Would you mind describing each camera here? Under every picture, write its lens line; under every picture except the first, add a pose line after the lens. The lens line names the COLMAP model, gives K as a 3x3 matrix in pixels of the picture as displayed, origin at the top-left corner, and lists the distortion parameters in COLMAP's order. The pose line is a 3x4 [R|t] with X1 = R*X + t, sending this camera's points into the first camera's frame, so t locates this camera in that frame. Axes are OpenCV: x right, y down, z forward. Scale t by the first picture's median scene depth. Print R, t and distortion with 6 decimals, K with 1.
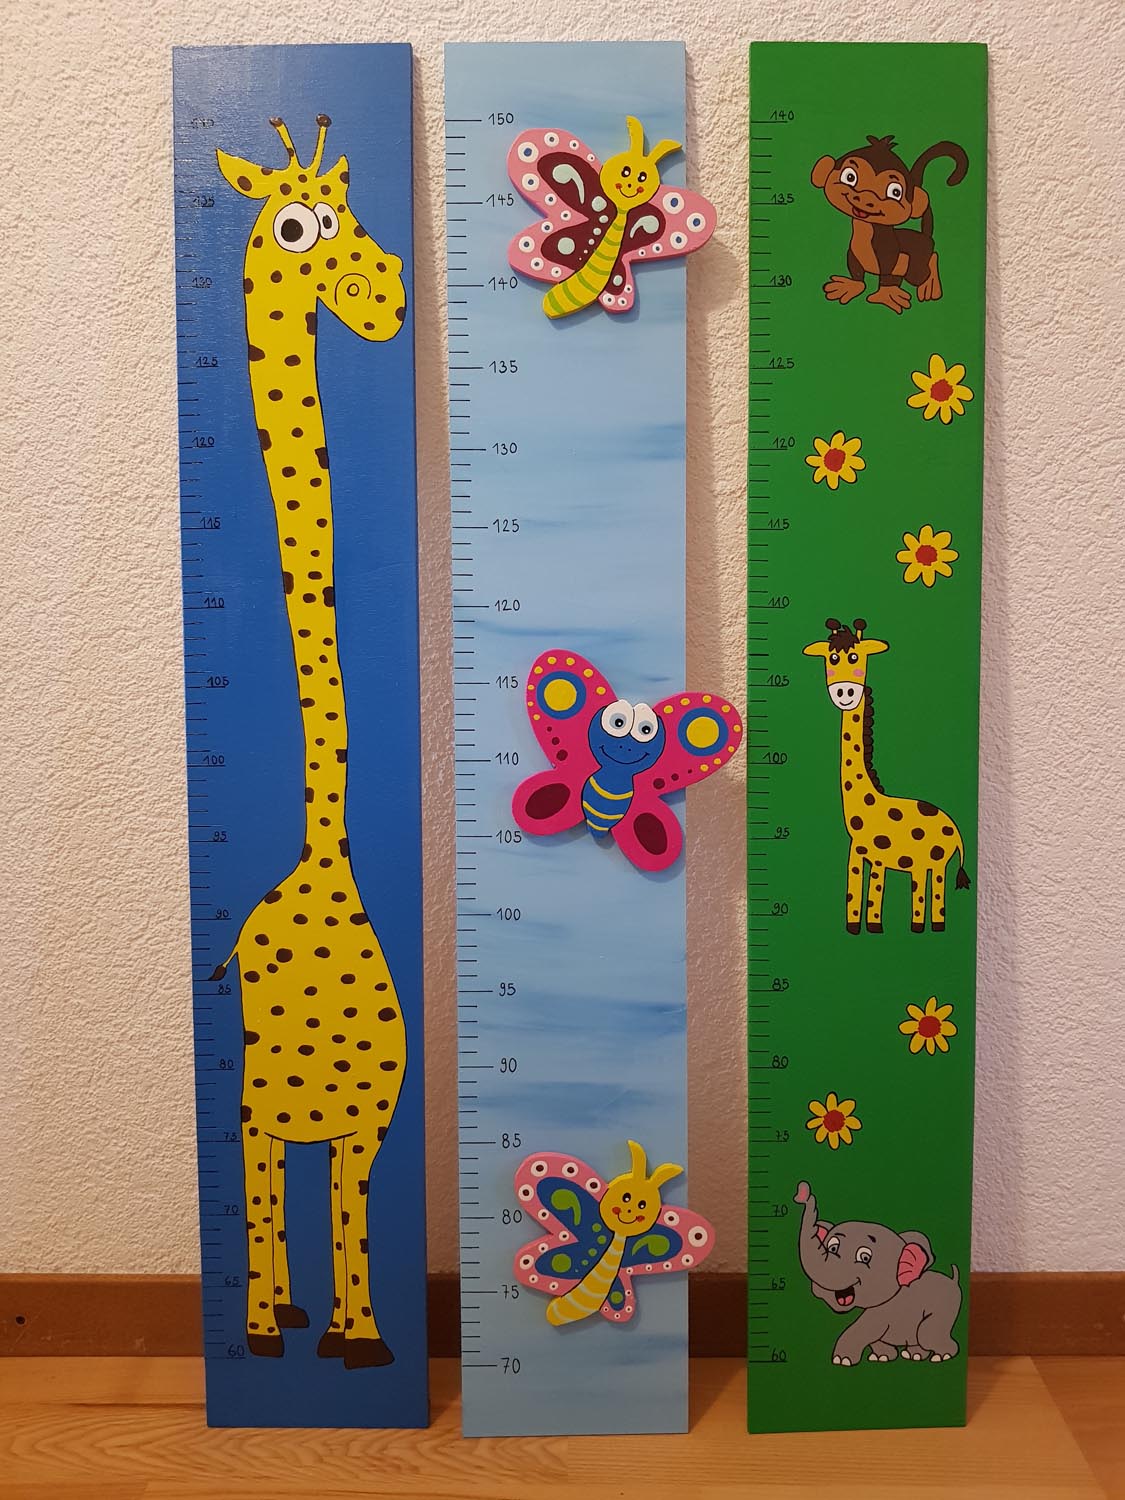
lens RADIAL K [[1140.4, 0, 594.9], [0, 1140.4, 751.4], [0, 0, 1]] dist [0.005213, -0.014655]
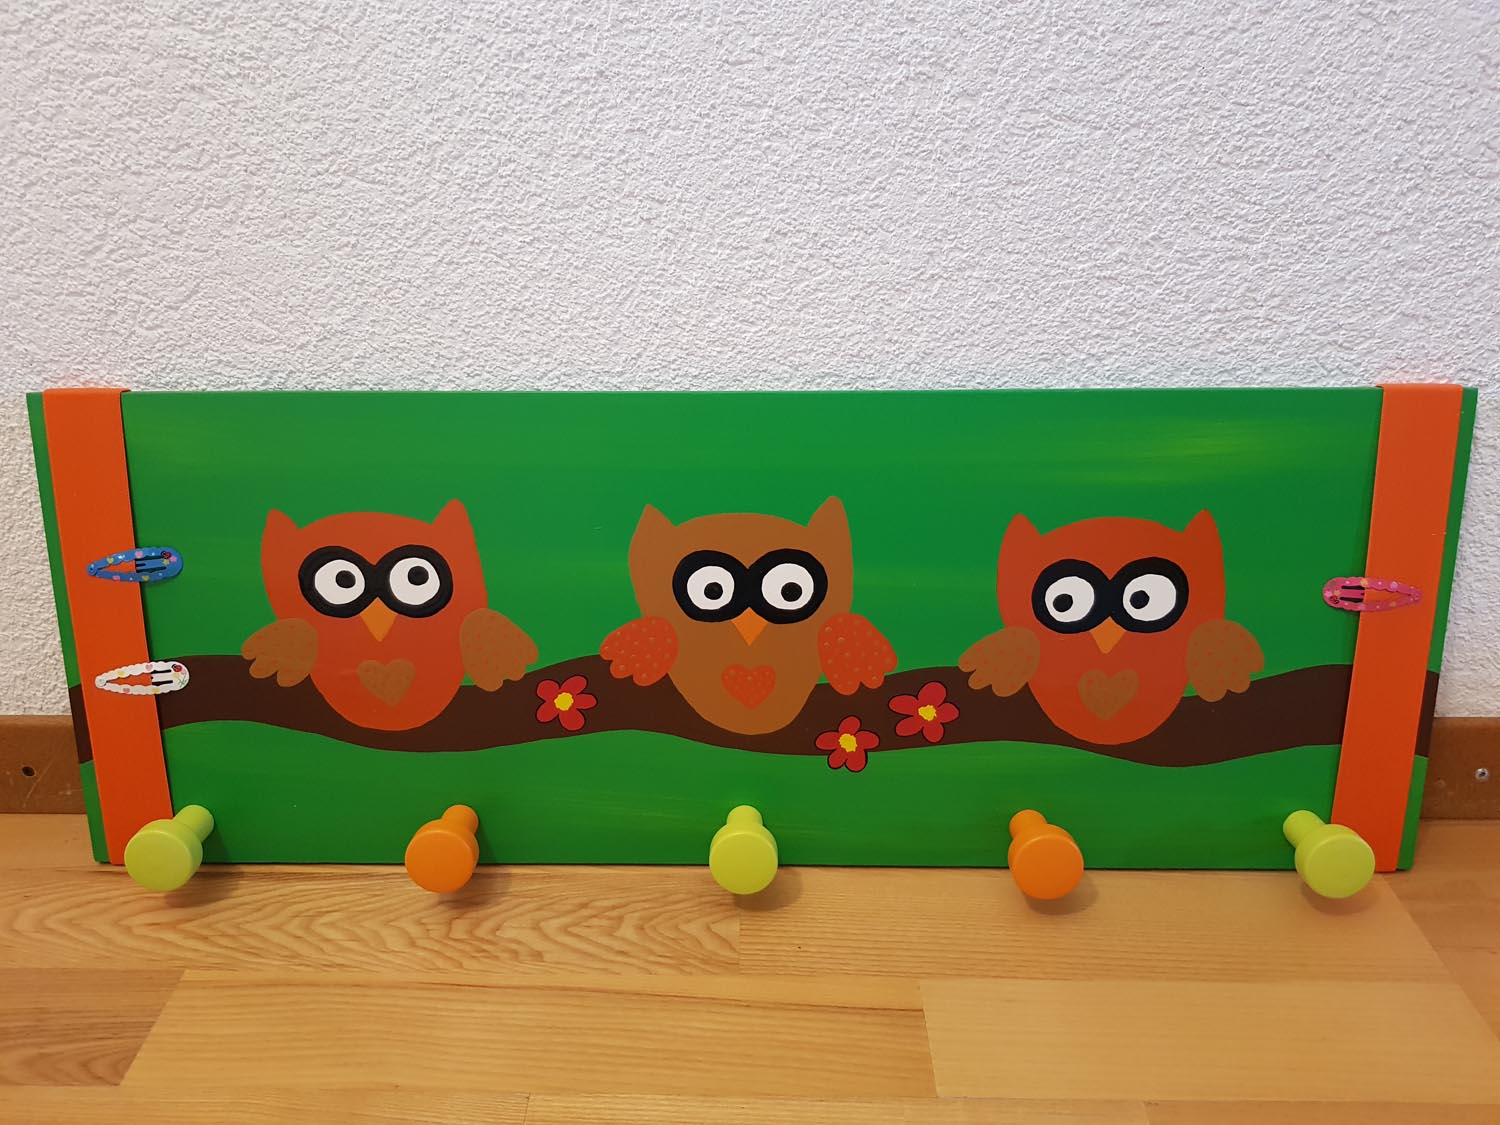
lens RADIAL K [[1140.3, 0, 742.0], [0, 1140.3, 529.3], [0, 0, 1]] dist [0.068884, -0.121481]
pose [[0.999886, 0.000748, -0.015073, -0.012064], [0.003155, 0.966348, 0.257219, 0.167913], [0.014759, -0.257238, 0.966235, 0.350537]]
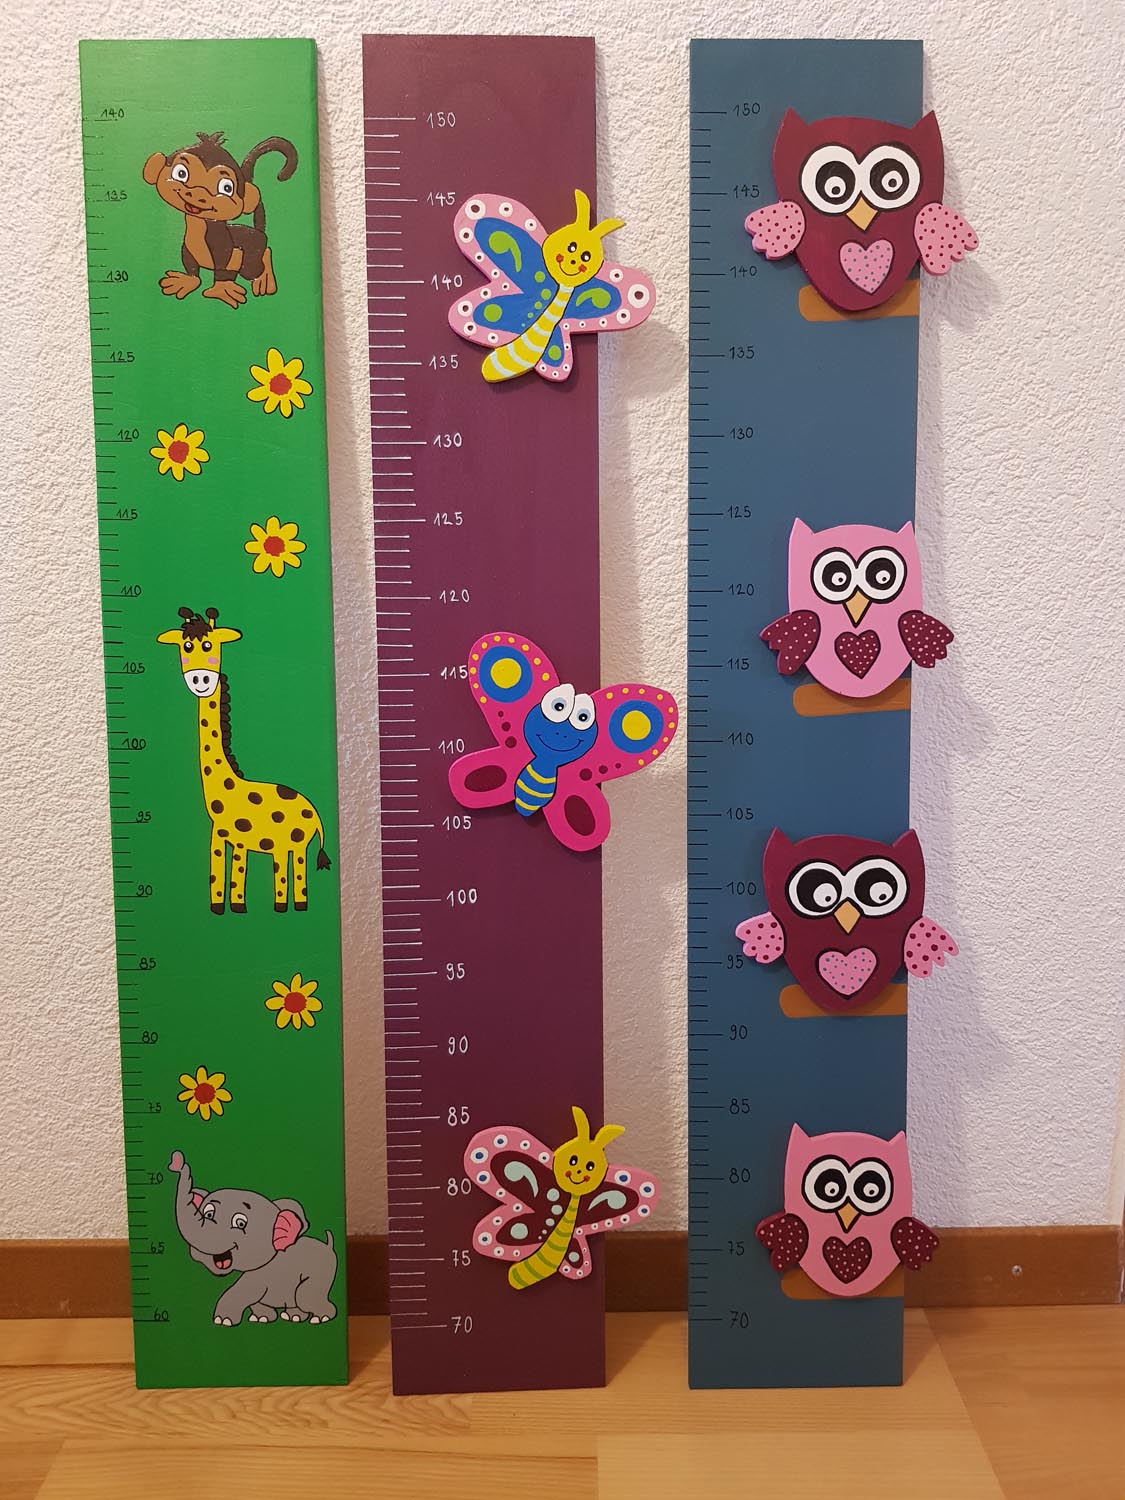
lens RADIAL K [[1103.5, 0, 570.3], [0, 1103.5, 752.2], [0, 0, 1]] dist [0.007000, -0.008786]
pose [[0.999870, -0.004572, 0.015488, 0.055468], [0.004282, 0.999816, 0.018721, -0.000377], [-0.015571, -0.018652, 0.999705, -0.000081]]
